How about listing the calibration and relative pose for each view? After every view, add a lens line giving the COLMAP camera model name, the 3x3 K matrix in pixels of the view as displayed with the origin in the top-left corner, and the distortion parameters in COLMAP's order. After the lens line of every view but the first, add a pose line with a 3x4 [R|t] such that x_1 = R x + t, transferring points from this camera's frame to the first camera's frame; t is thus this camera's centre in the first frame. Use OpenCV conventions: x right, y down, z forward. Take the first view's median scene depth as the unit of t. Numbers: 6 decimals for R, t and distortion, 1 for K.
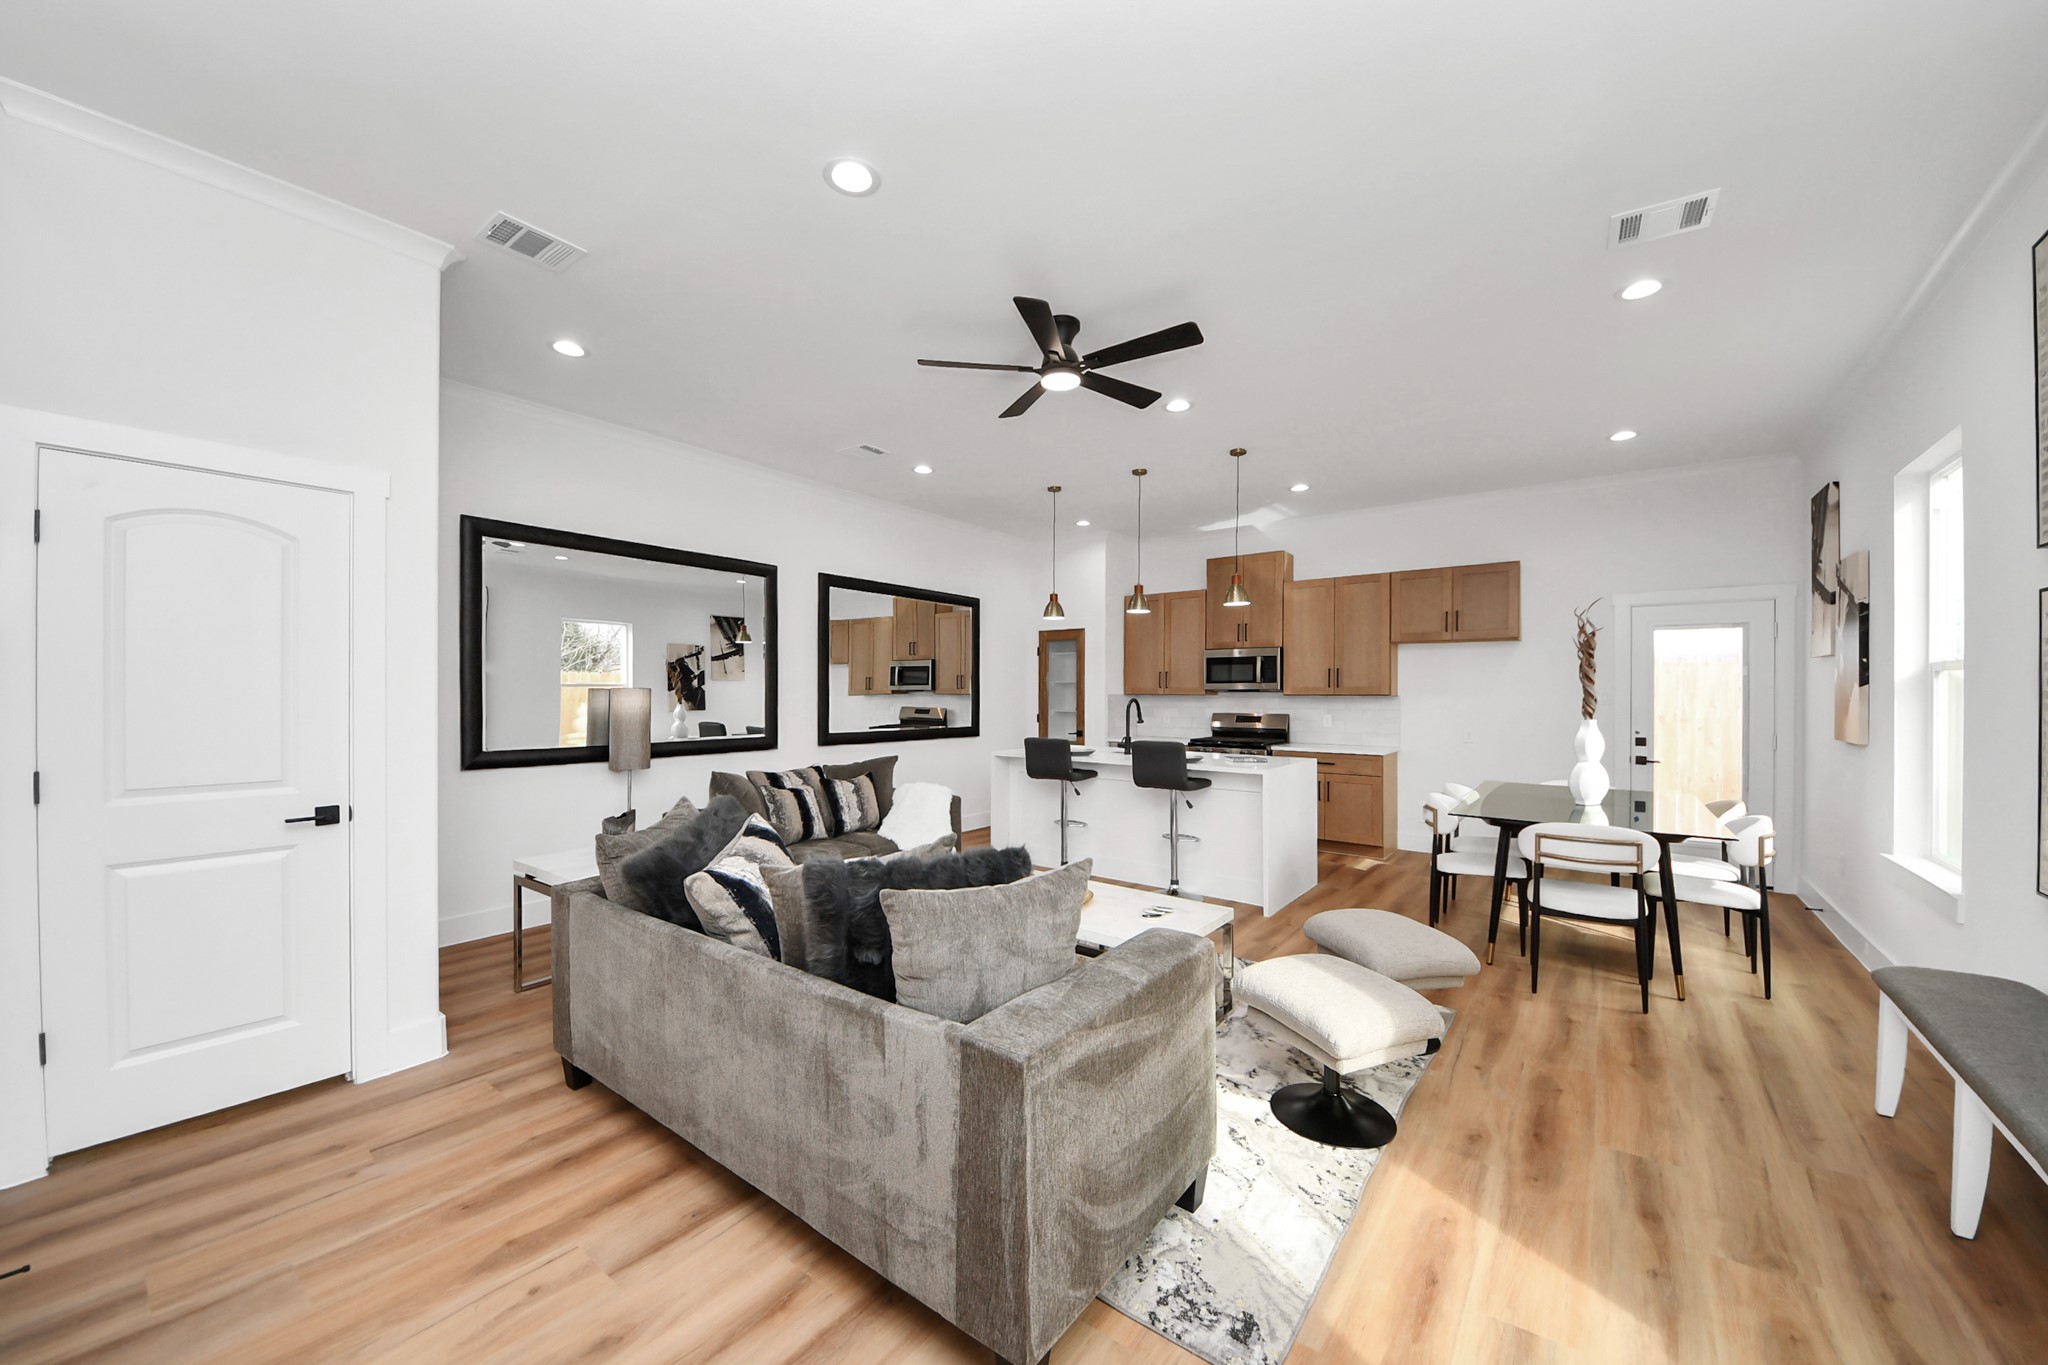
lens RADIAL K [[740.3, 0, 1012.1], [0, 740.3, 686.0], [0, 0, 1]] dist [-0.044970, -0.000051]
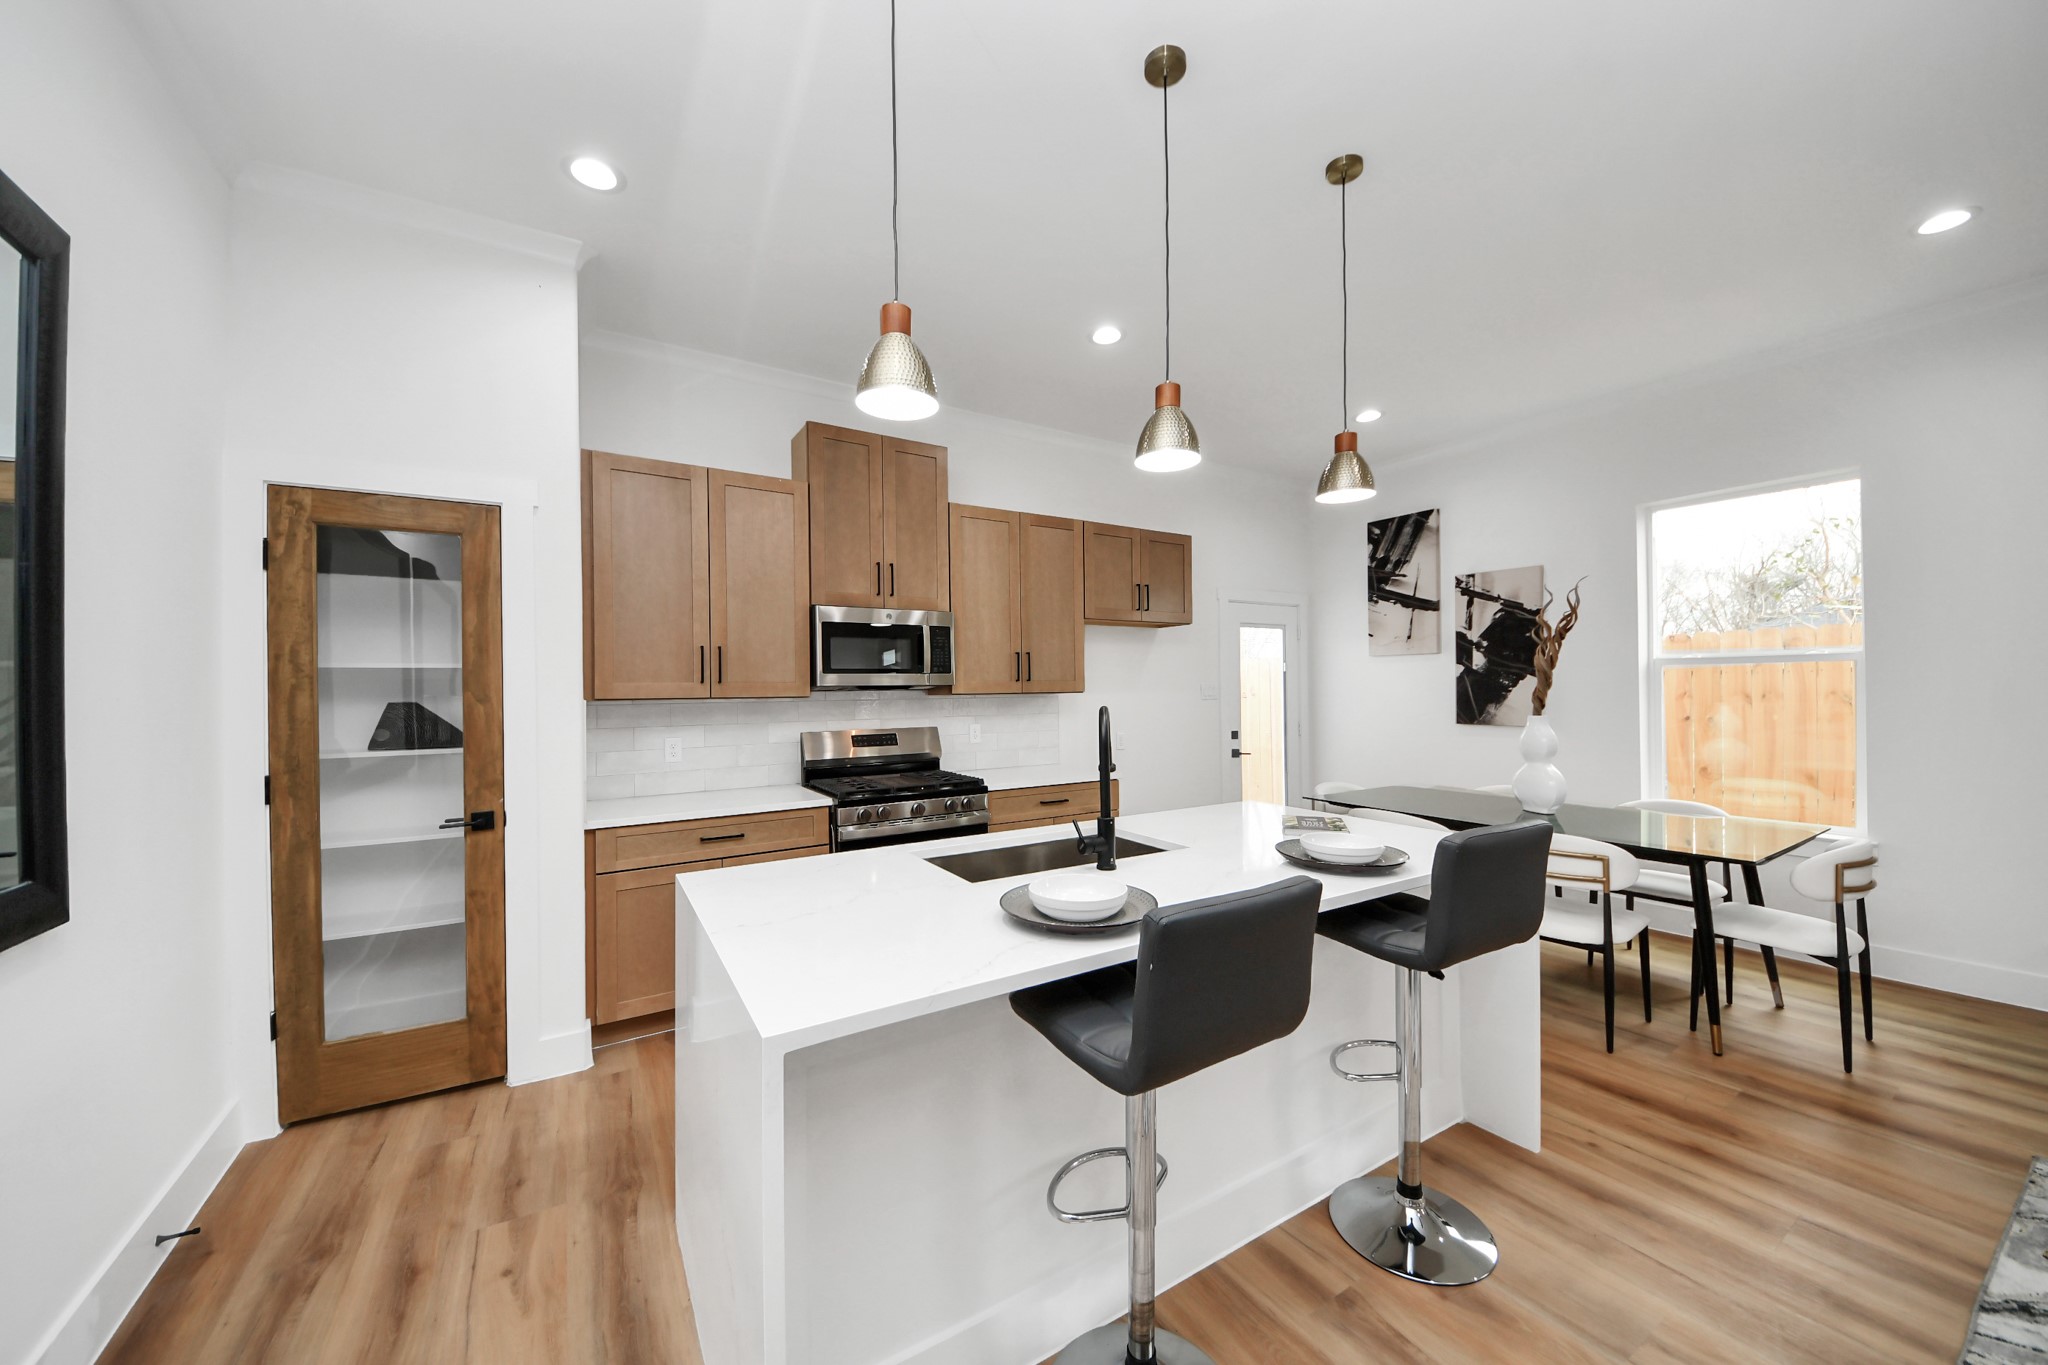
lens RADIAL K [[724.7, 0, 1024.0], [0, 724.7, 682.5], [0, 0, 1]] dist [-0.000408, -0.000230]
pose [[0.337260, 0.005391, 0.941396, -0.153773], [0.008852, 0.999921, -0.008897, 0.007861], [-0.941370, 0.011334, 0.337186, 0.746210]]
